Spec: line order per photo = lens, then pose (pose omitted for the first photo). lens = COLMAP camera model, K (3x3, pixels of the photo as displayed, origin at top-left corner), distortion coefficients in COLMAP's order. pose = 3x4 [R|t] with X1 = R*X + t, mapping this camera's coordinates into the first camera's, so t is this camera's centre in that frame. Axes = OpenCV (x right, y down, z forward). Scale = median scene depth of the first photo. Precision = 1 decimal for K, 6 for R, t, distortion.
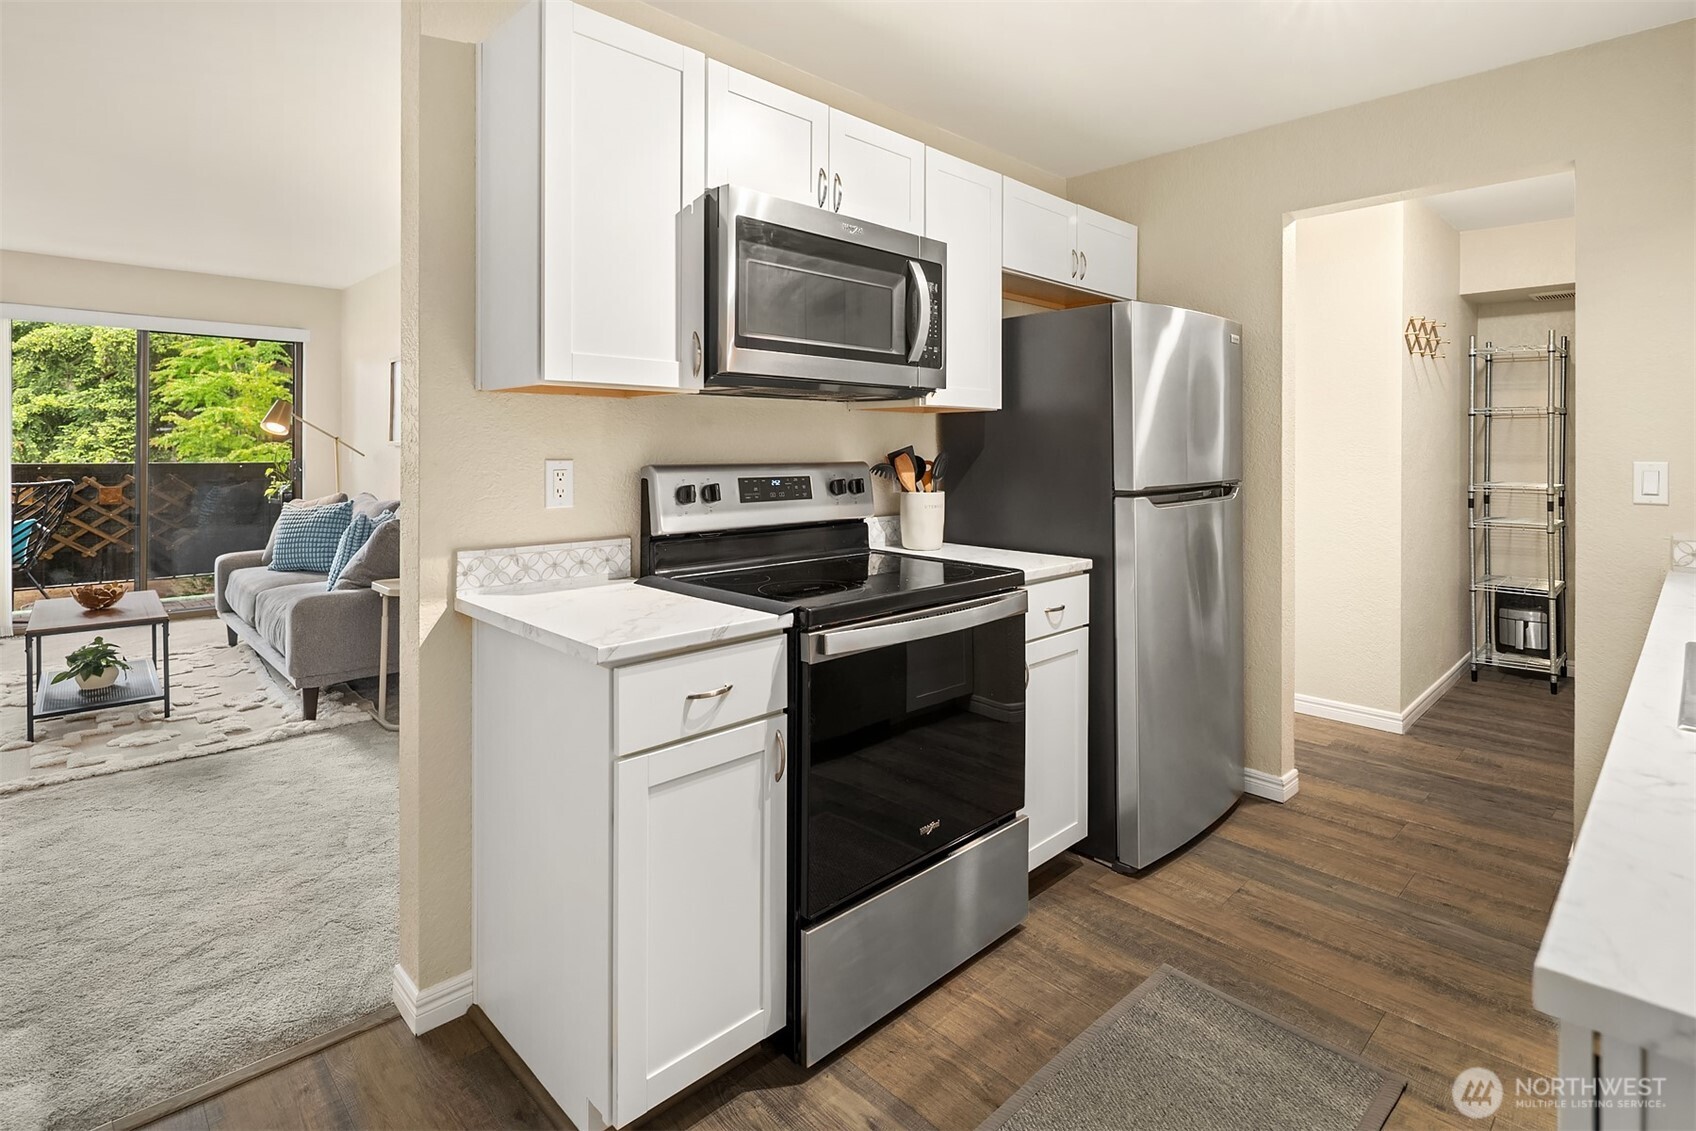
lens RADIAL K [[840.0, 0, 839.5], [0, 840.0, 442.7], [0, 0, 1]] dist [0.005242, -0.004731]
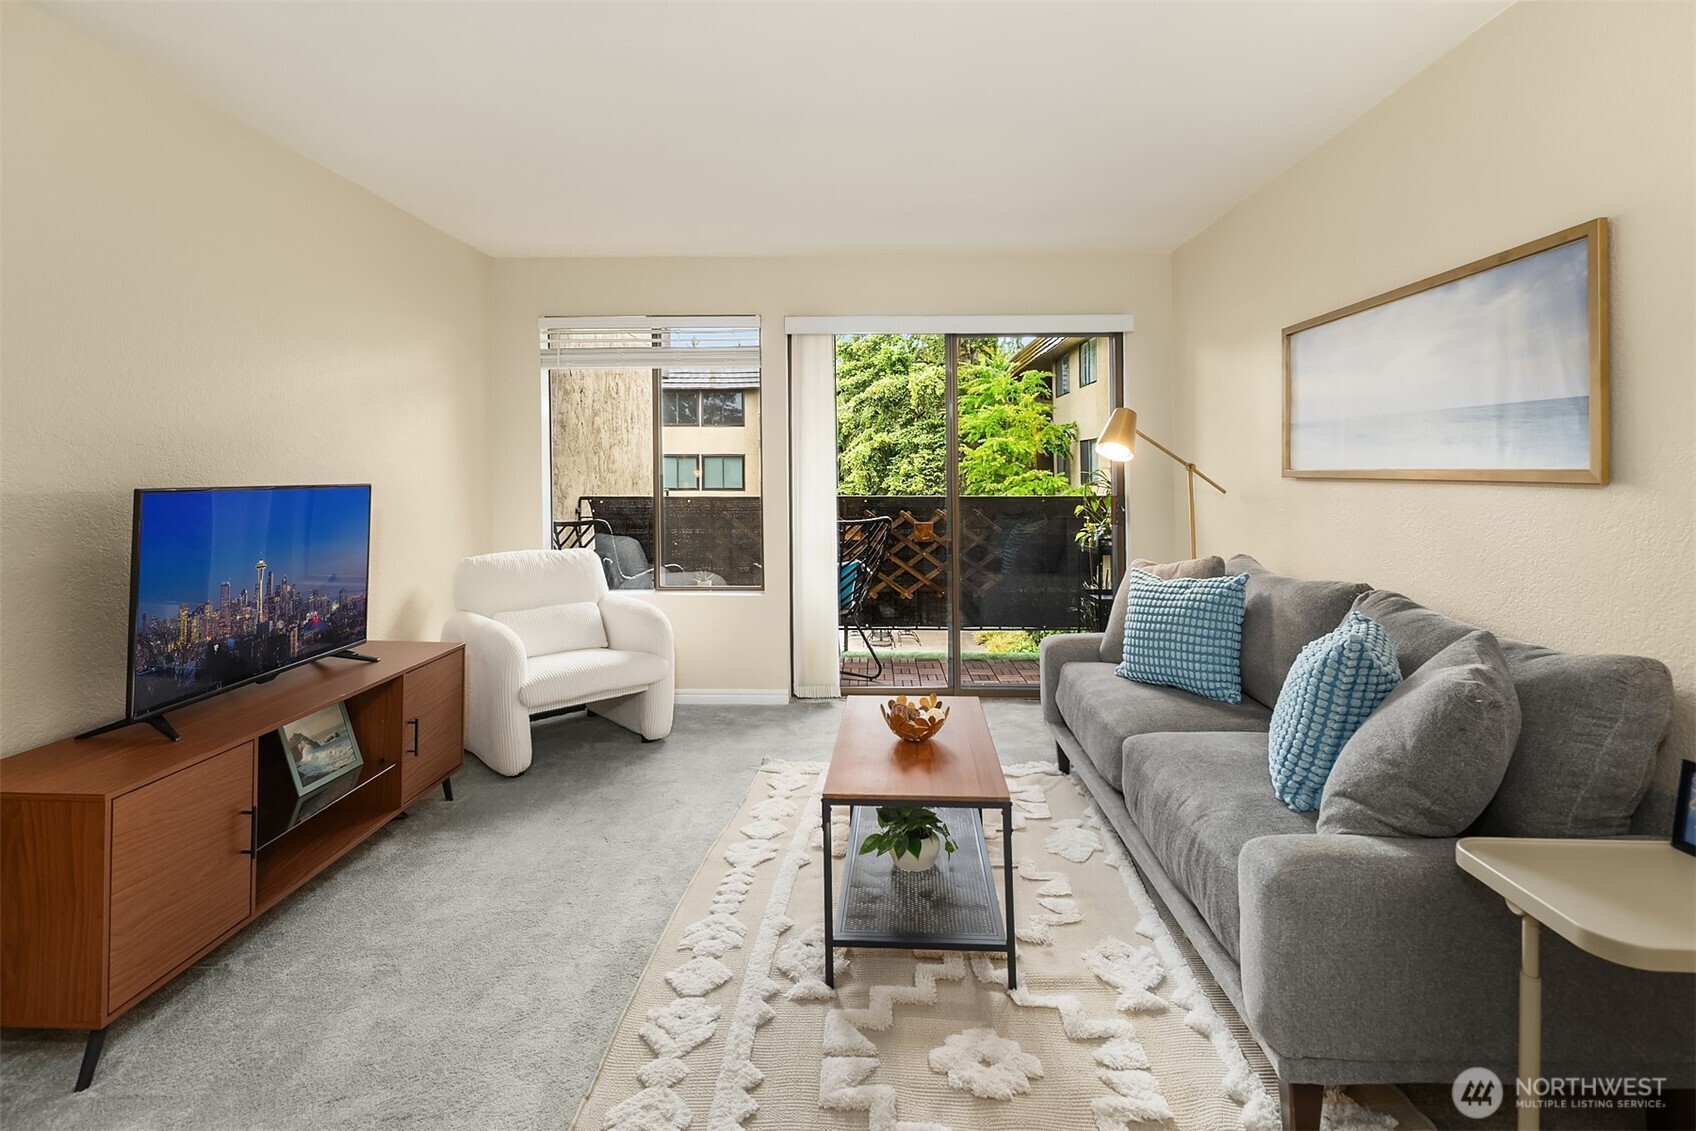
lens RADIAL K [[840.0, 0, 854.5], [0, 840.0, 459.1], [0, 0, 1]] dist [0.005242, -0.004731]
pose [[0.701072, -0.019040, -0.712836, -0.463416], [0.012400, 0.999818, -0.014511, -0.004625], [0.712982, 0.001334, 0.701181, 0.530708]]
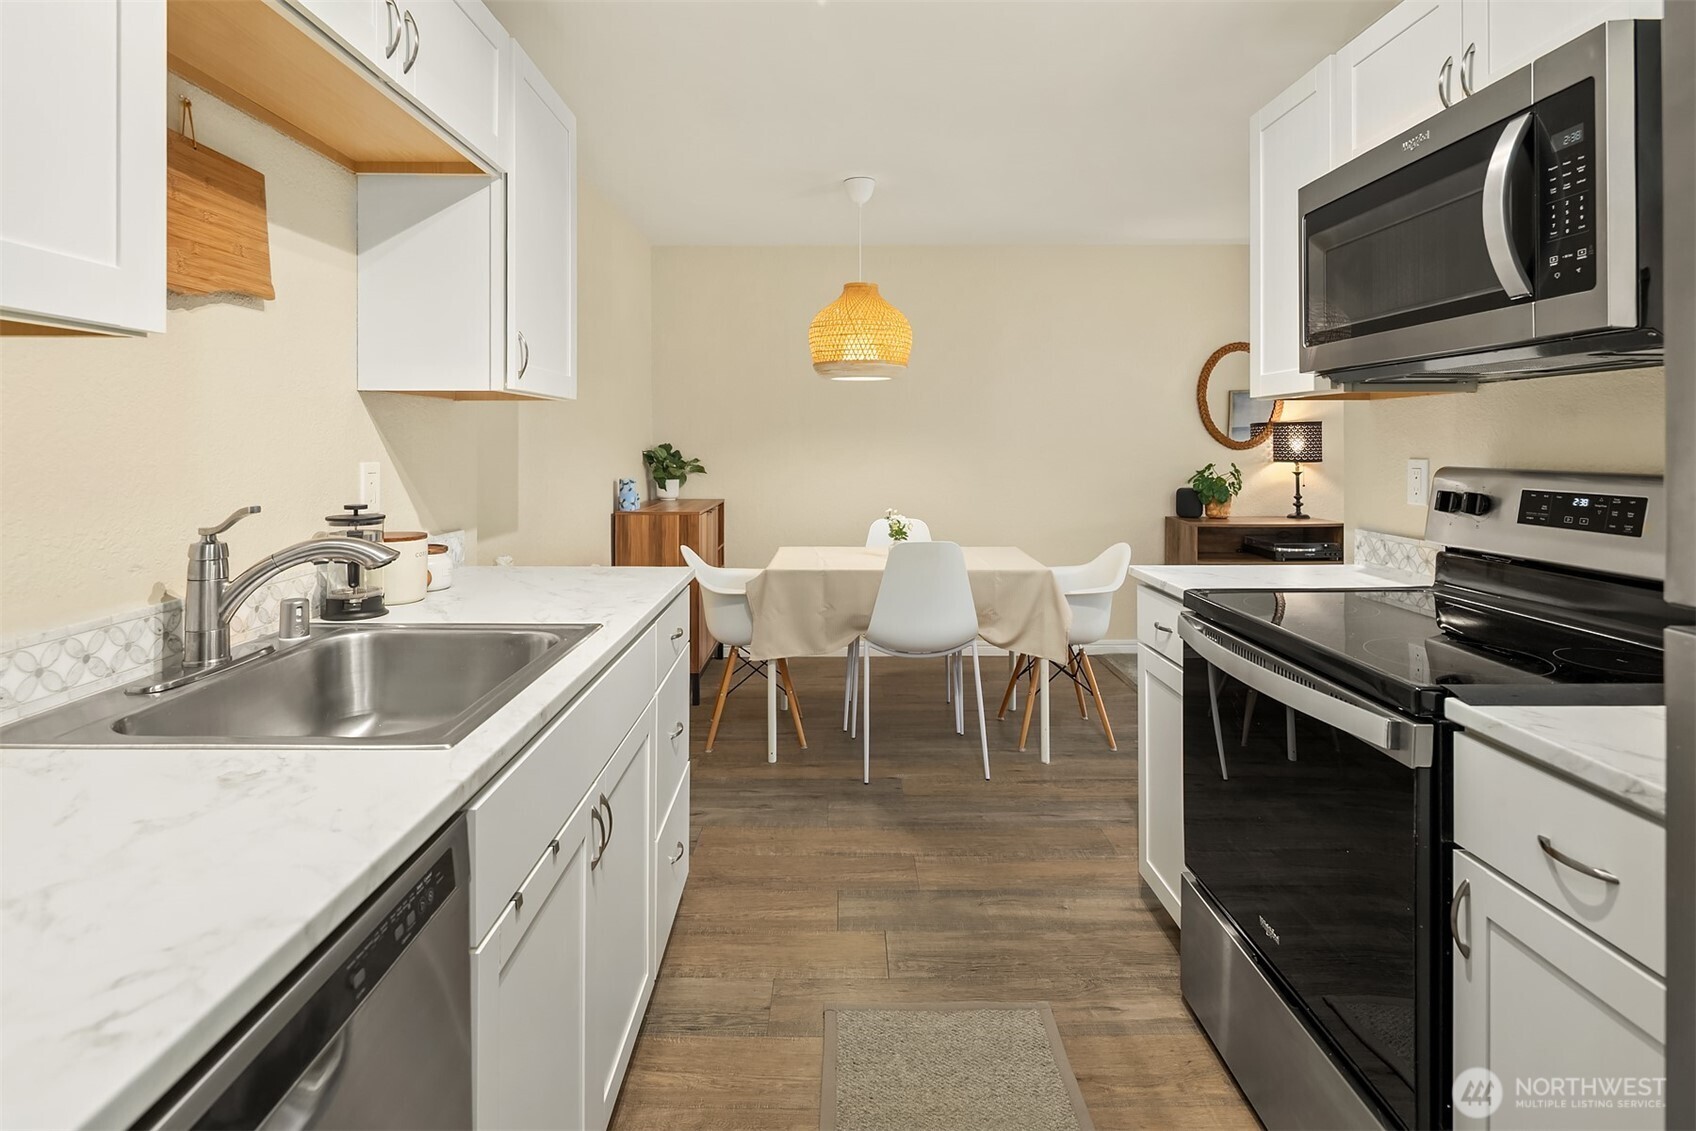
lens RADIAL K [[840.0, 0, 842.0], [0, 840.0, 434.3], [0, 0, 1]] dist [0.005242, -0.004731]
pose [[-0.689384, -0.008966, -0.724341, 0.473799], [0.003008, 0.999879, -0.015240, 0.001963], [0.724390, -0.012685, -0.689274, 0.622385]]
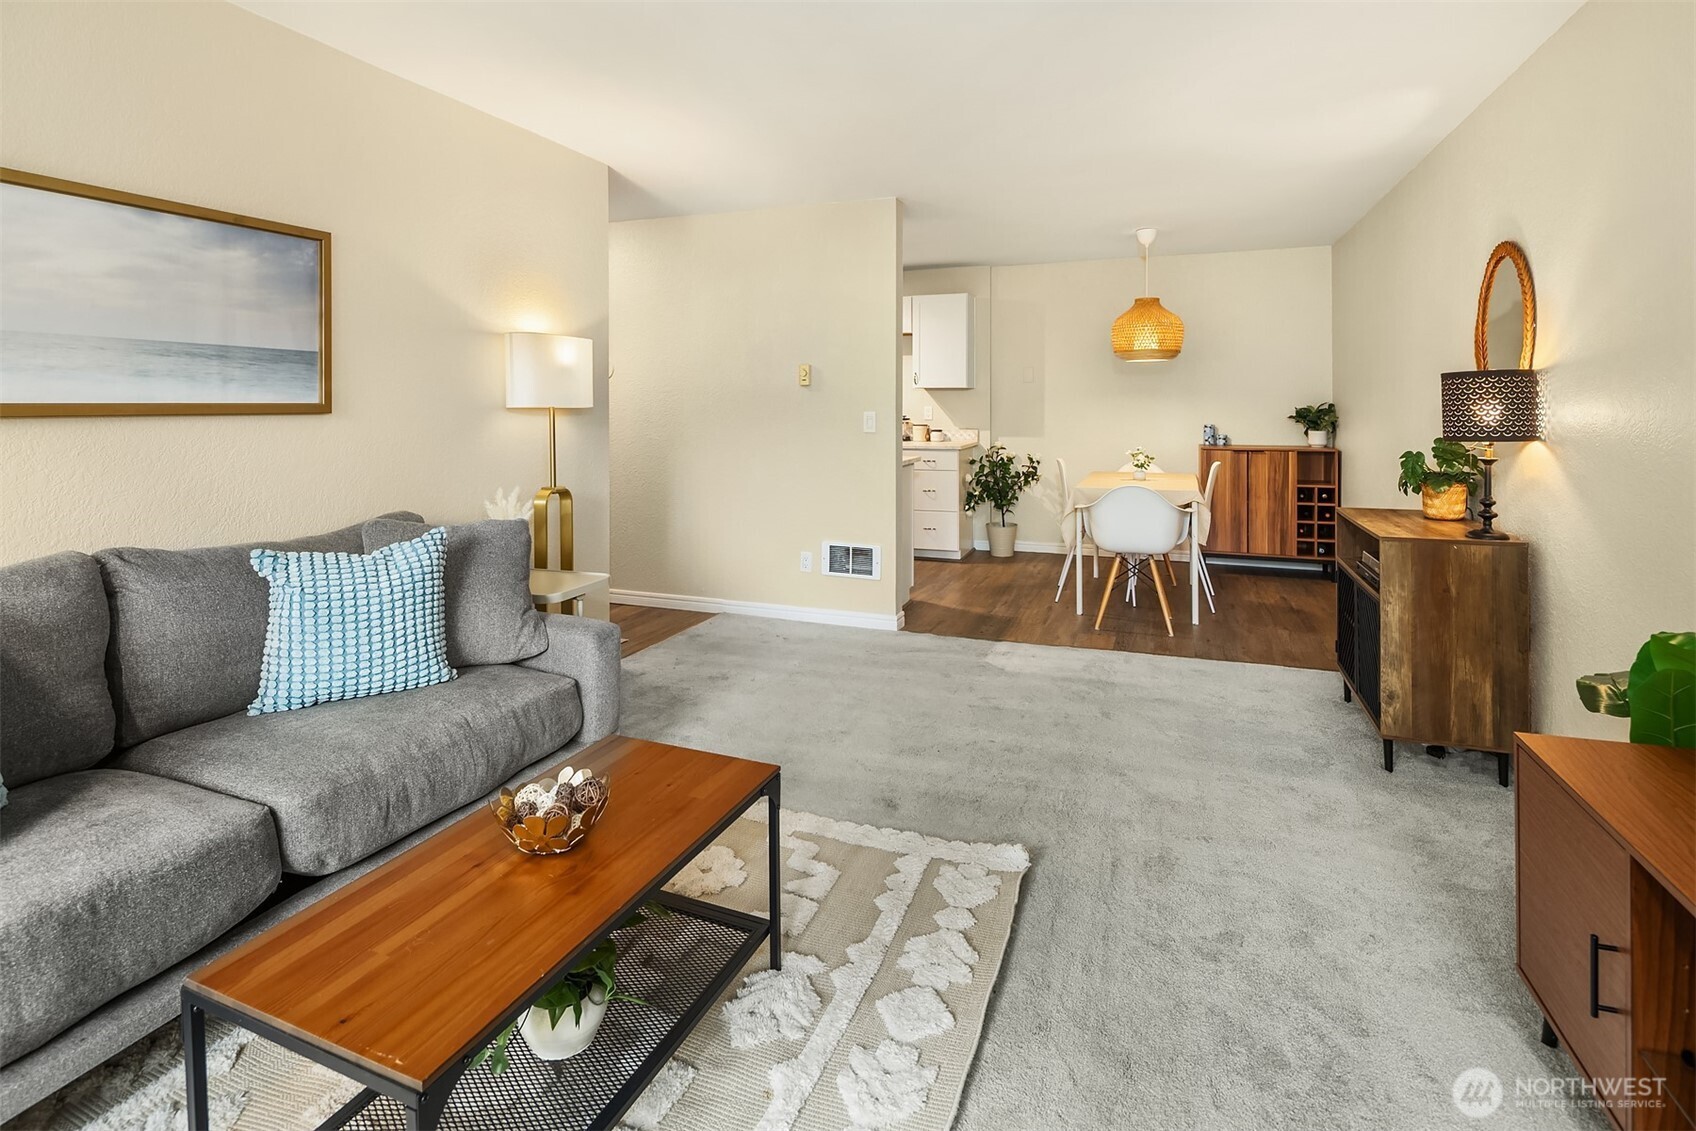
lens RADIAL K [[840.0, 0, 843.4], [0, 840.0, 407.6], [0, 0, 1]] dist [0.005242, -0.004731]
pose [[-0.419317, -0.011442, 0.907768, -1.288652], [-0.005367, 0.999934, 0.010124, -0.005700], [-0.907824, -0.000627, -0.419351, 1.045659]]
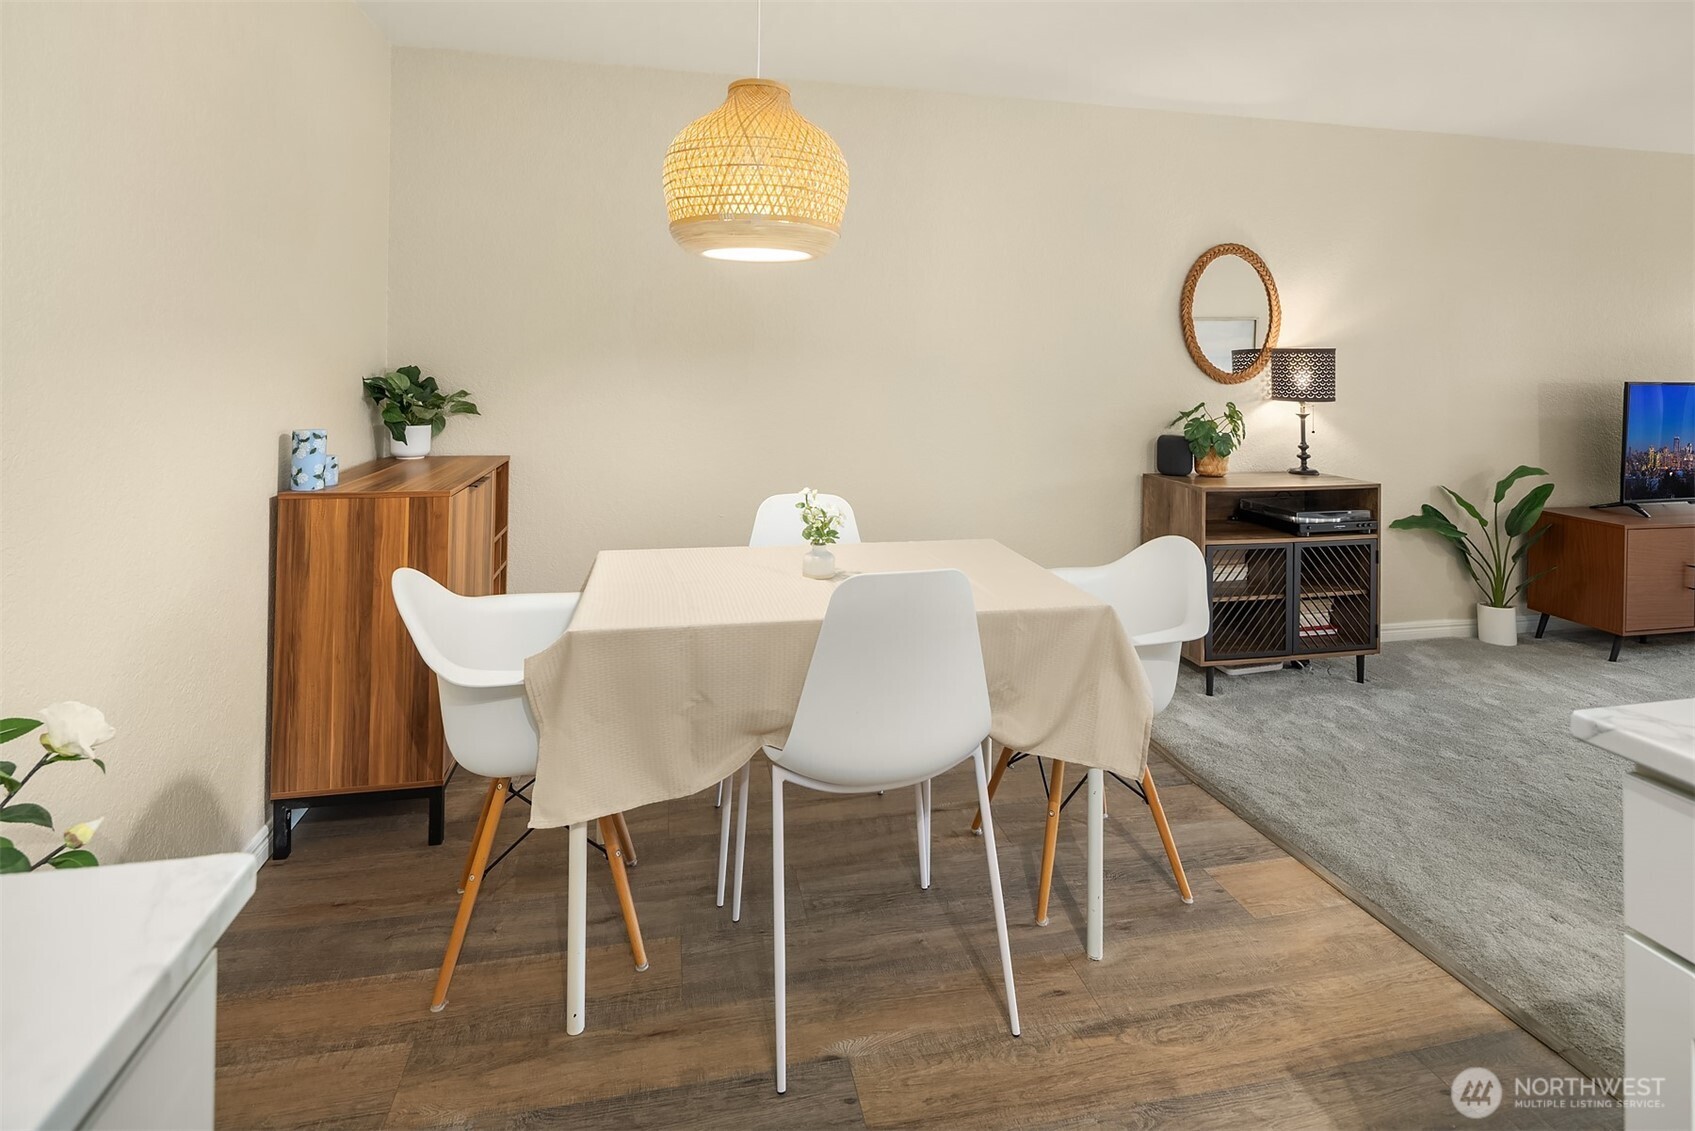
lens RADIAL K [[836.2, 0, 847.2], [0, 836.2, 359.5], [0, 0, 1]] dist [0.003450, -0.001761]
pose [[-0.523636, -0.018802, -0.851735, 0.189594], [-0.008724, 0.999822, -0.016708, -0.000799], [0.851897, -0.001318, -0.523707, 0.309296]]
